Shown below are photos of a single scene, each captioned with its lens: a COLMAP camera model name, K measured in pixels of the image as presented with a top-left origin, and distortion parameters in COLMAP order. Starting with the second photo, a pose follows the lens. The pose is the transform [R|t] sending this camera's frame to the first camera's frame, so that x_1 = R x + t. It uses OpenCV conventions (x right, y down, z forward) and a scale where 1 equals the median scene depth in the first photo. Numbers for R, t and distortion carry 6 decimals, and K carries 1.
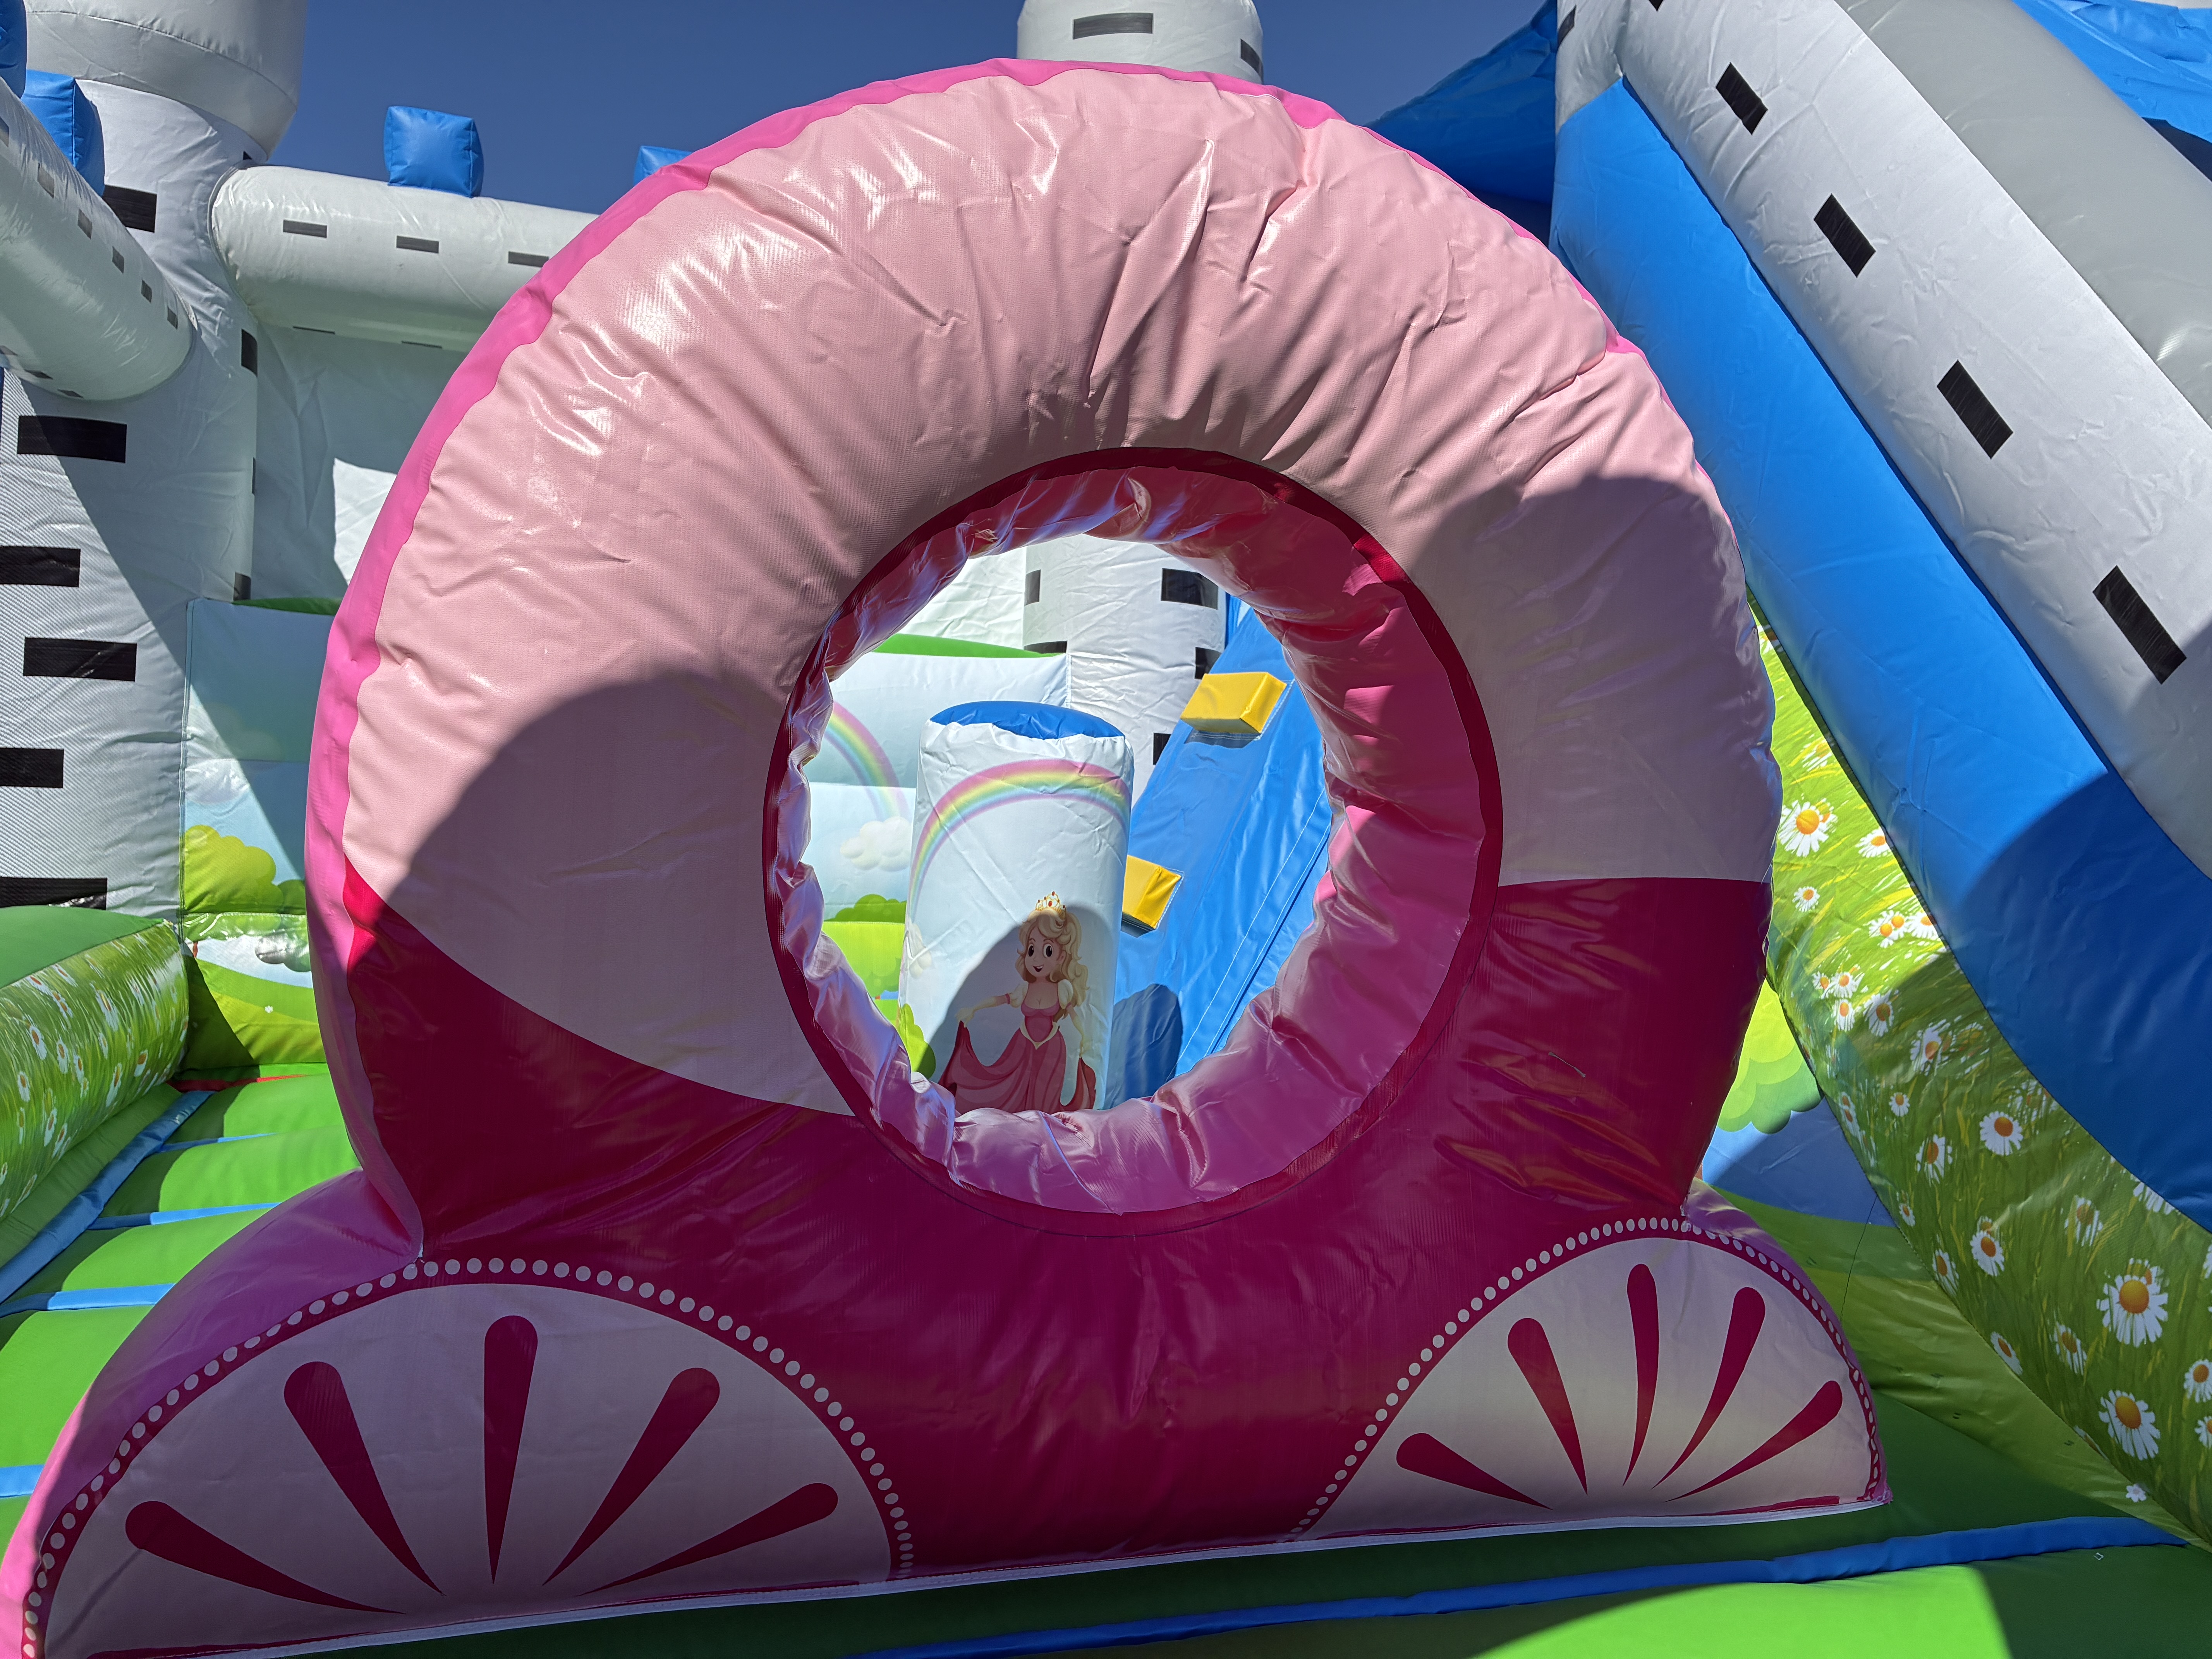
lens RADIAL K [[1692.1, 0, 1105.4], [0, 1692.1, 818.0], [0, 0, 1]] dist [0.033294, -0.014751]
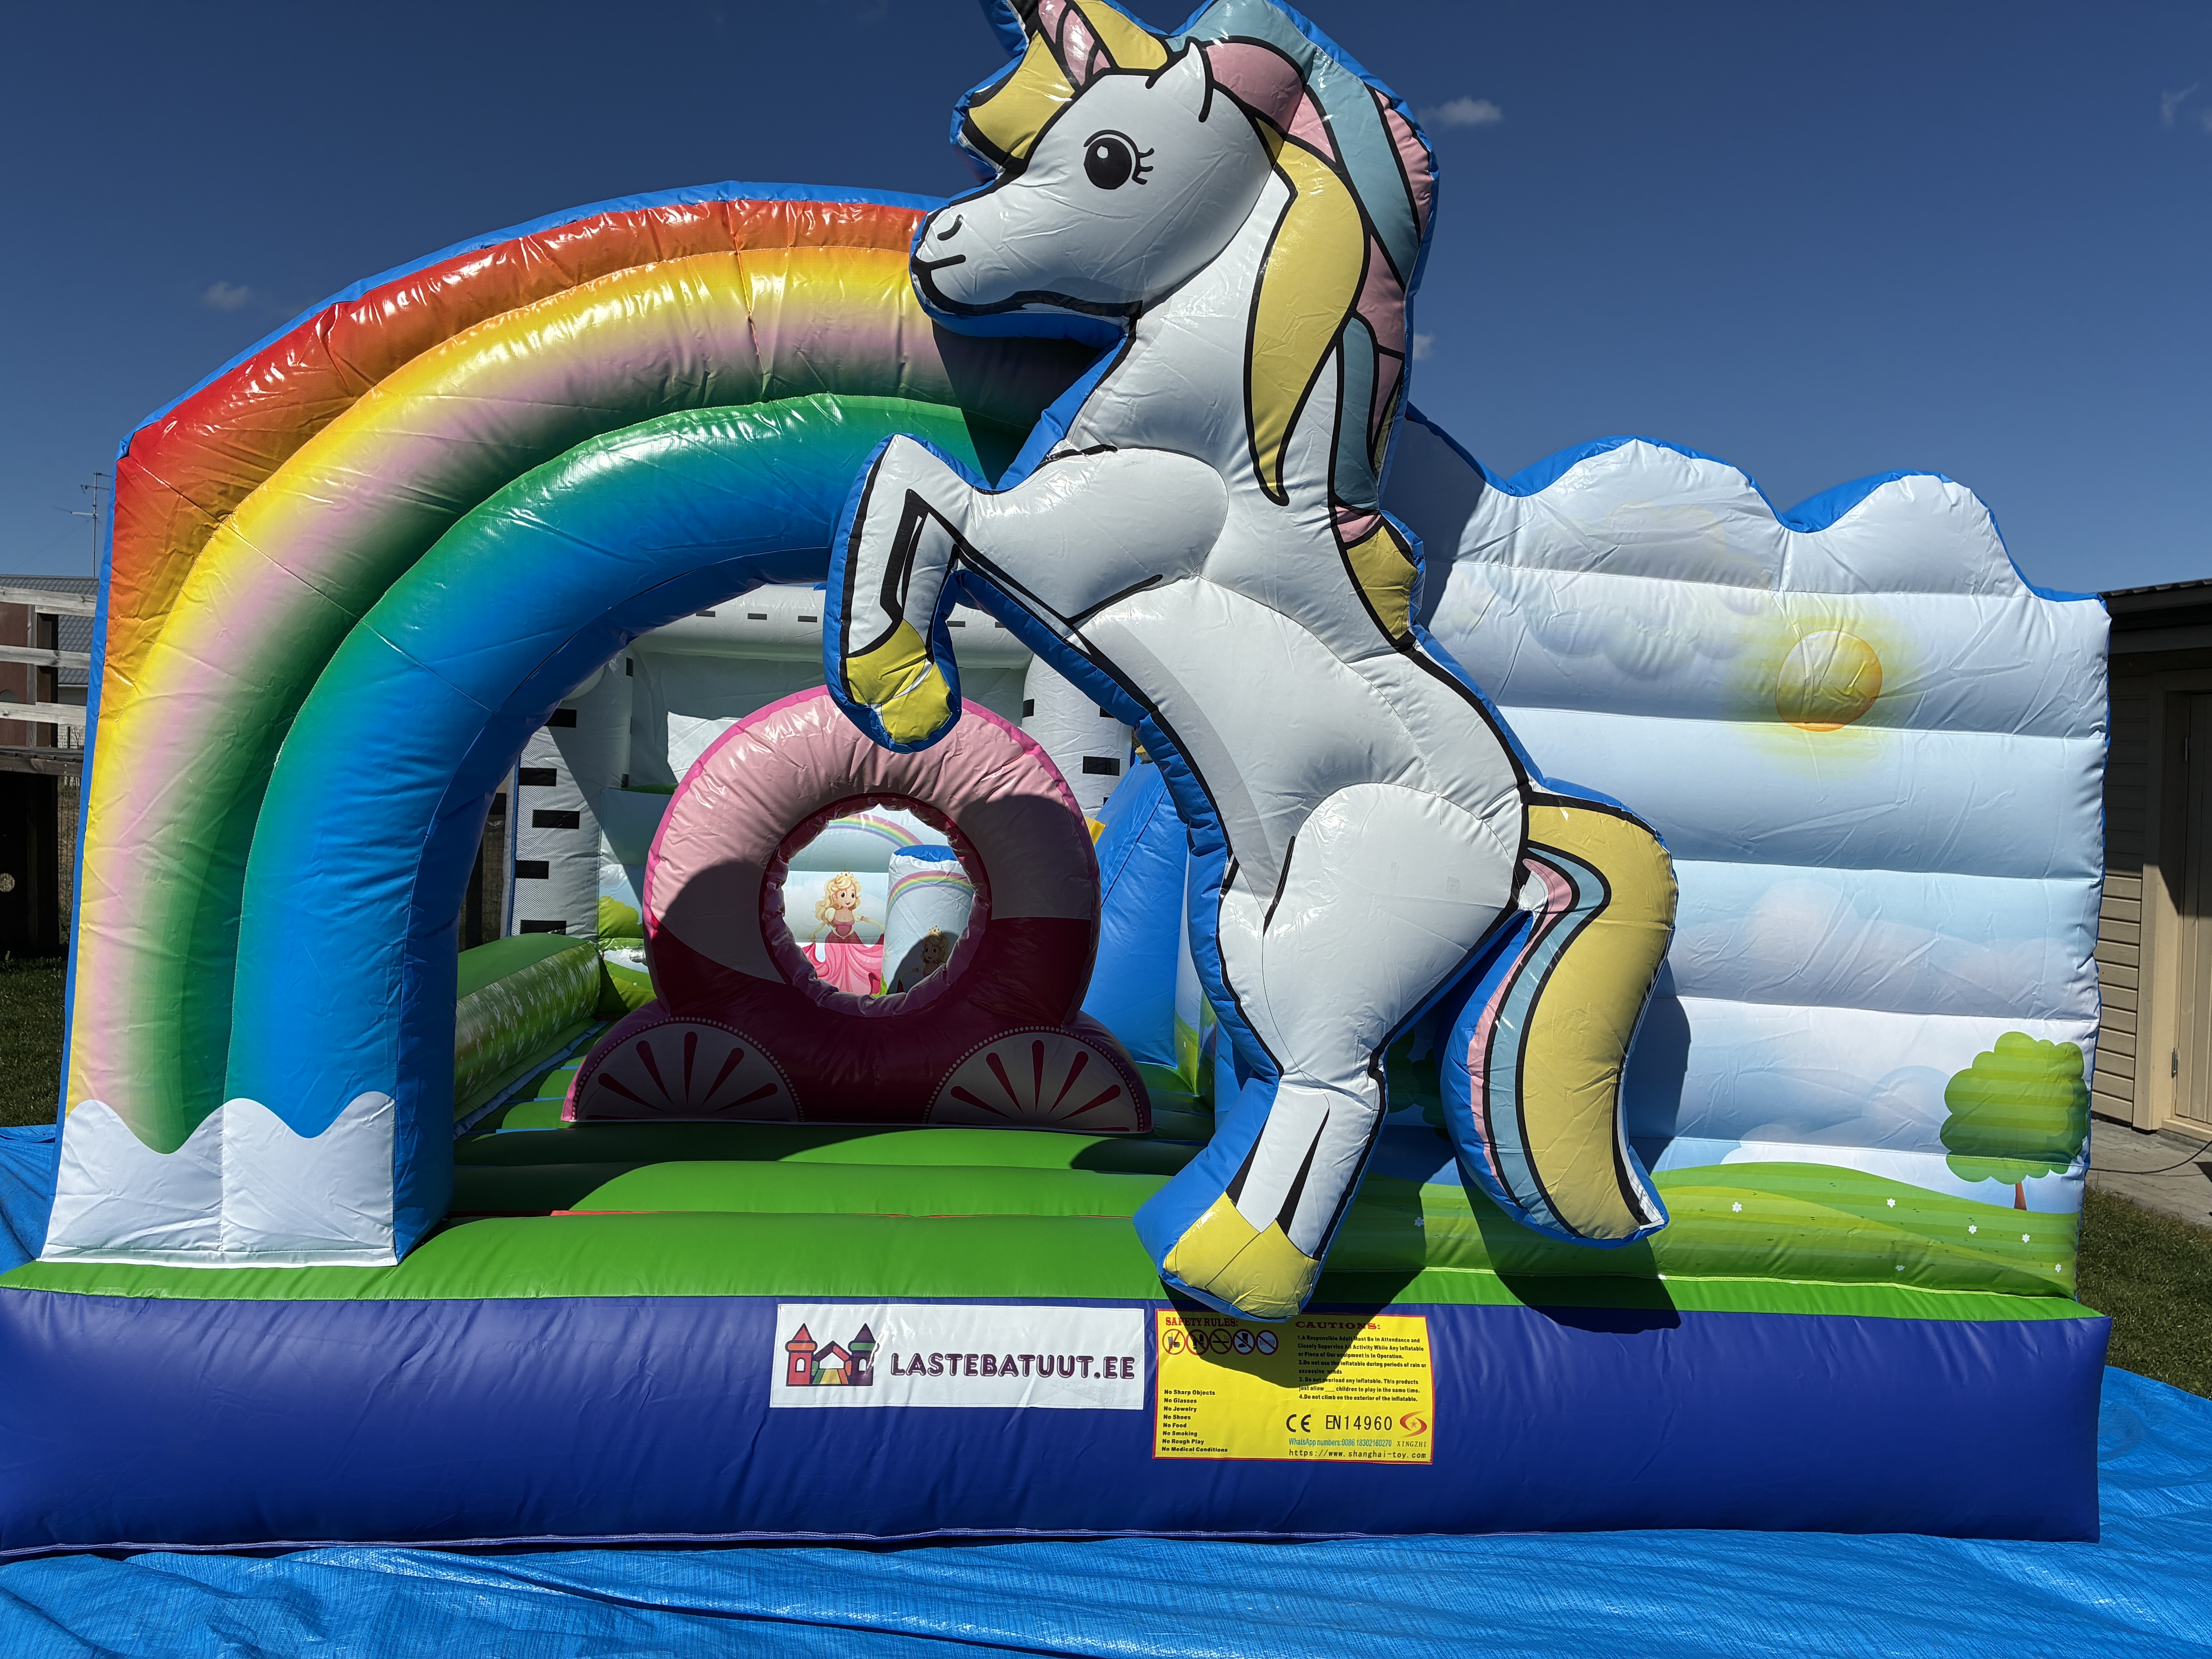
lens RADIAL K [[1692.1, 0, 1134.1], [0, 1692.1, 813.1], [0, 0, 1]] dist [0.033294, -0.014751]
pose [[0.984888, -0.008826, -0.172970, 0.983415], [0.002726, 0.999367, -0.035473, -0.044996], [0.173174, 0.034465, 0.984288, -1.973147]]
